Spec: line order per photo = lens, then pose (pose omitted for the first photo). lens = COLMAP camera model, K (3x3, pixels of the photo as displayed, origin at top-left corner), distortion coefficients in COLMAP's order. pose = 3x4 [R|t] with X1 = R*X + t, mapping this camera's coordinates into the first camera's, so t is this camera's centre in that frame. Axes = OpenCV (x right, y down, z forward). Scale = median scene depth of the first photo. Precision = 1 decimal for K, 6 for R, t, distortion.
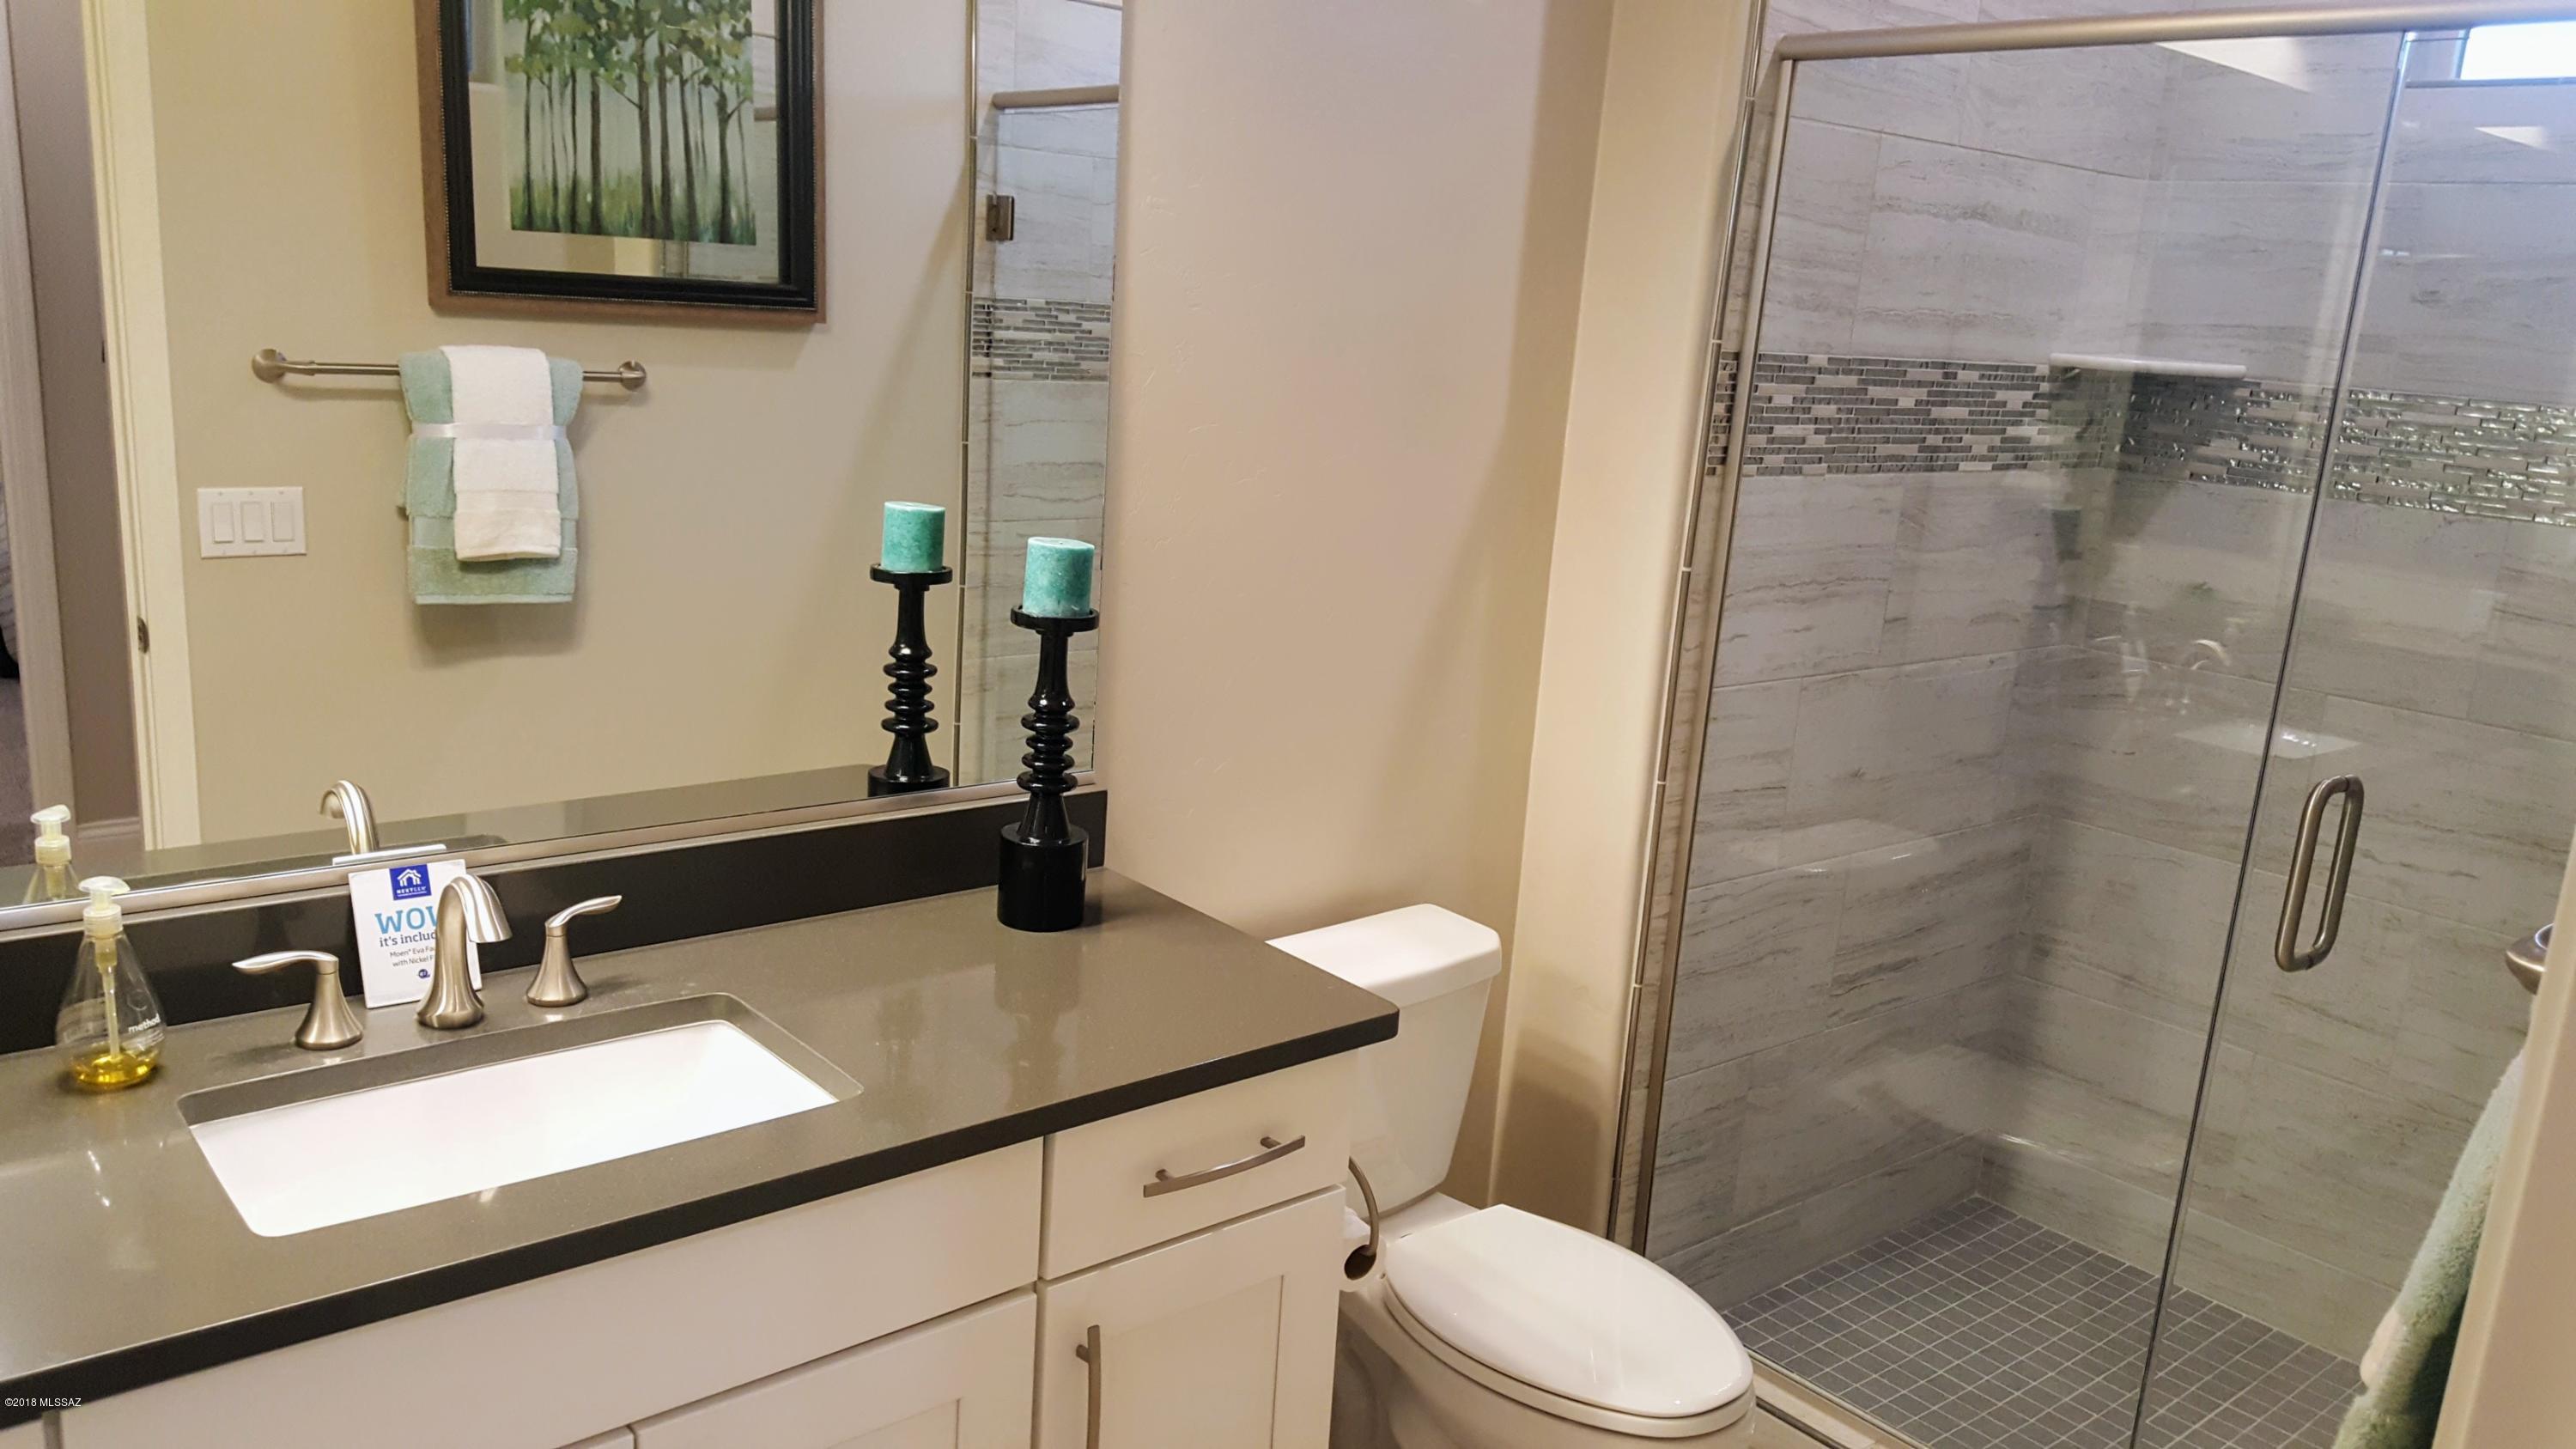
lens RADIAL K [[1884.6, 0, 1287.9], [0, 1884.6, 719.8], [0, 0, 1]] dist [0.069917, -0.079468]
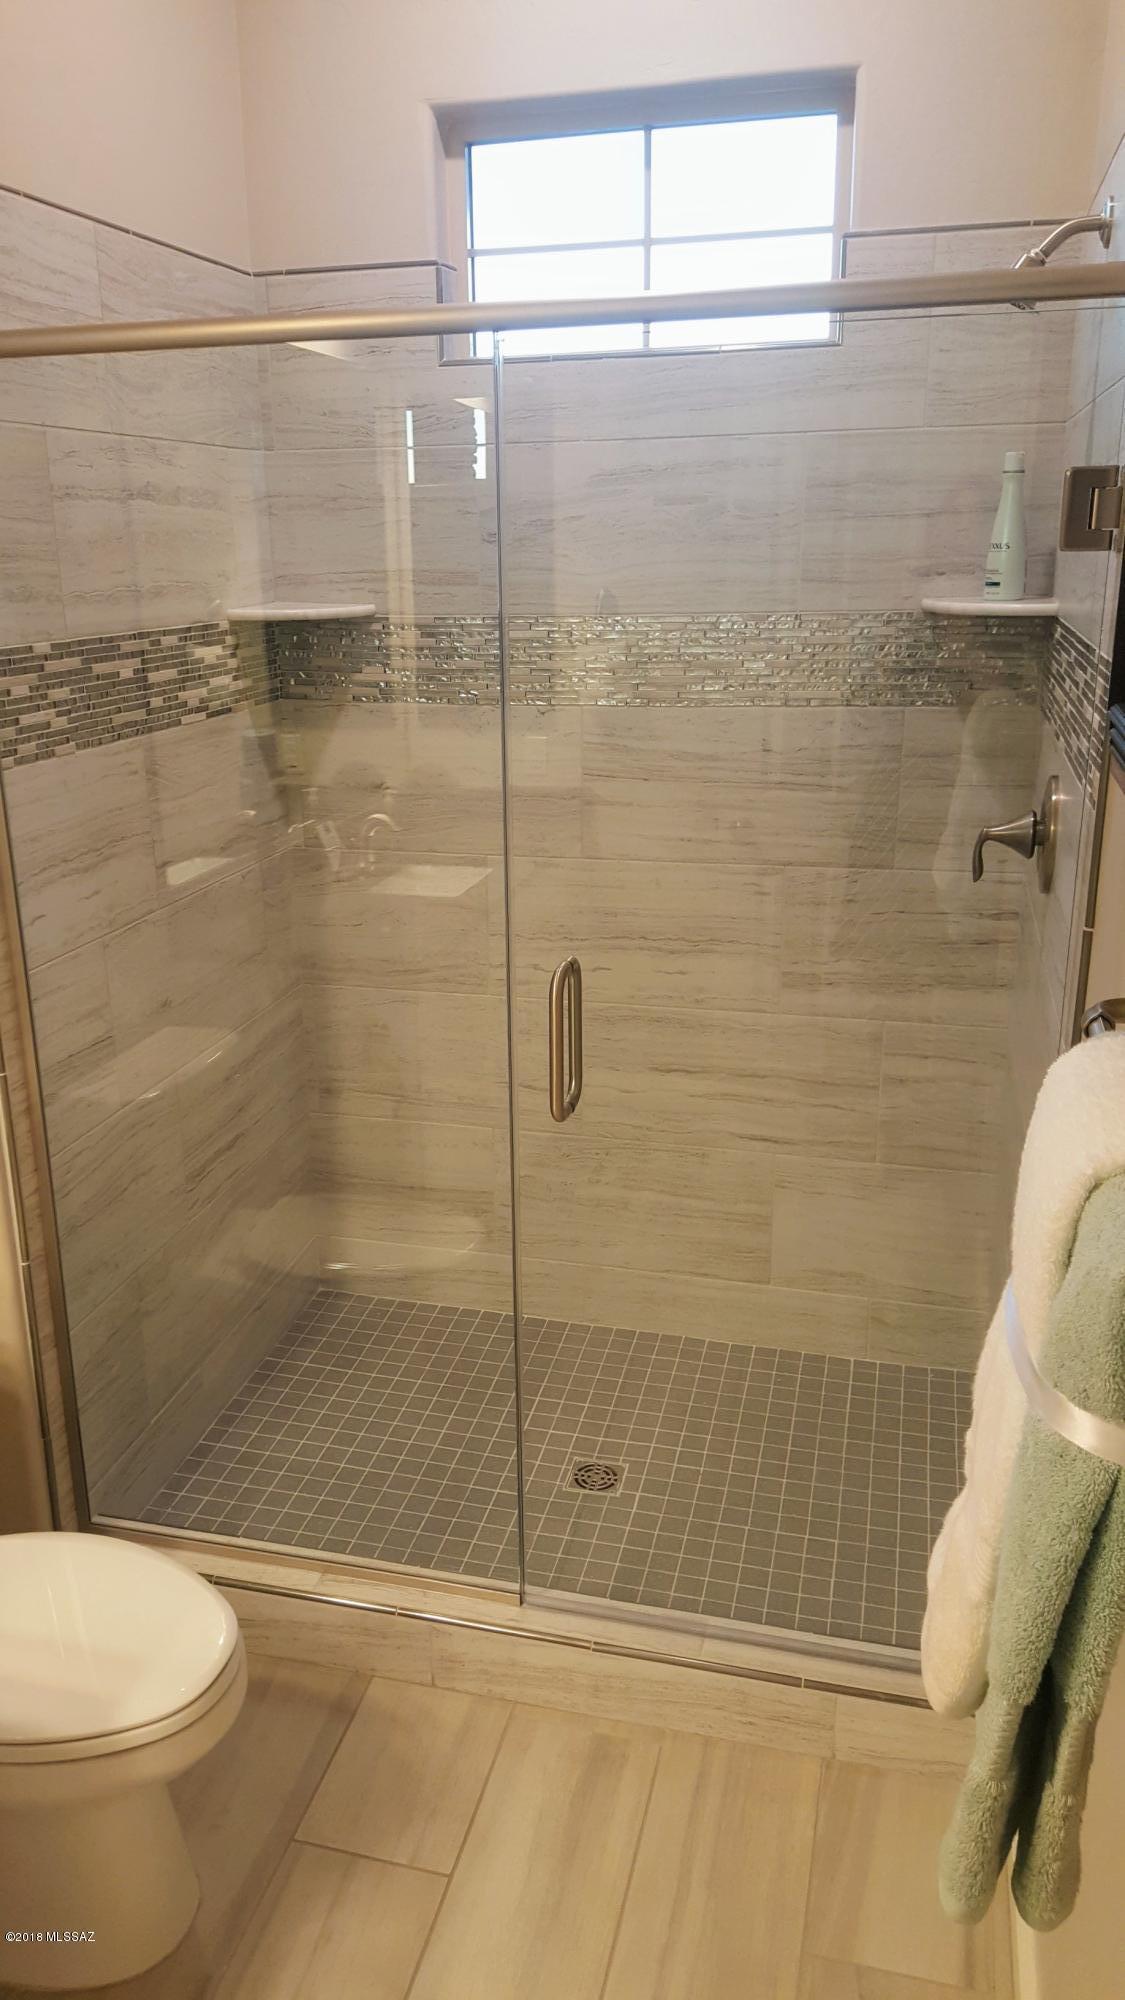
lens RADIAL K [[1512.5, 0, 505.2], [0, 1512.5, 1001.0], [0, 0, 1]] dist [0.141327, -0.000681]
pose [[0.829526, -0.245974, 0.501381, 0.010784], [0.208080, 0.969266, 0.131249, -0.051730], [-0.518255, -0.004547, 0.855214, 0.111495]]
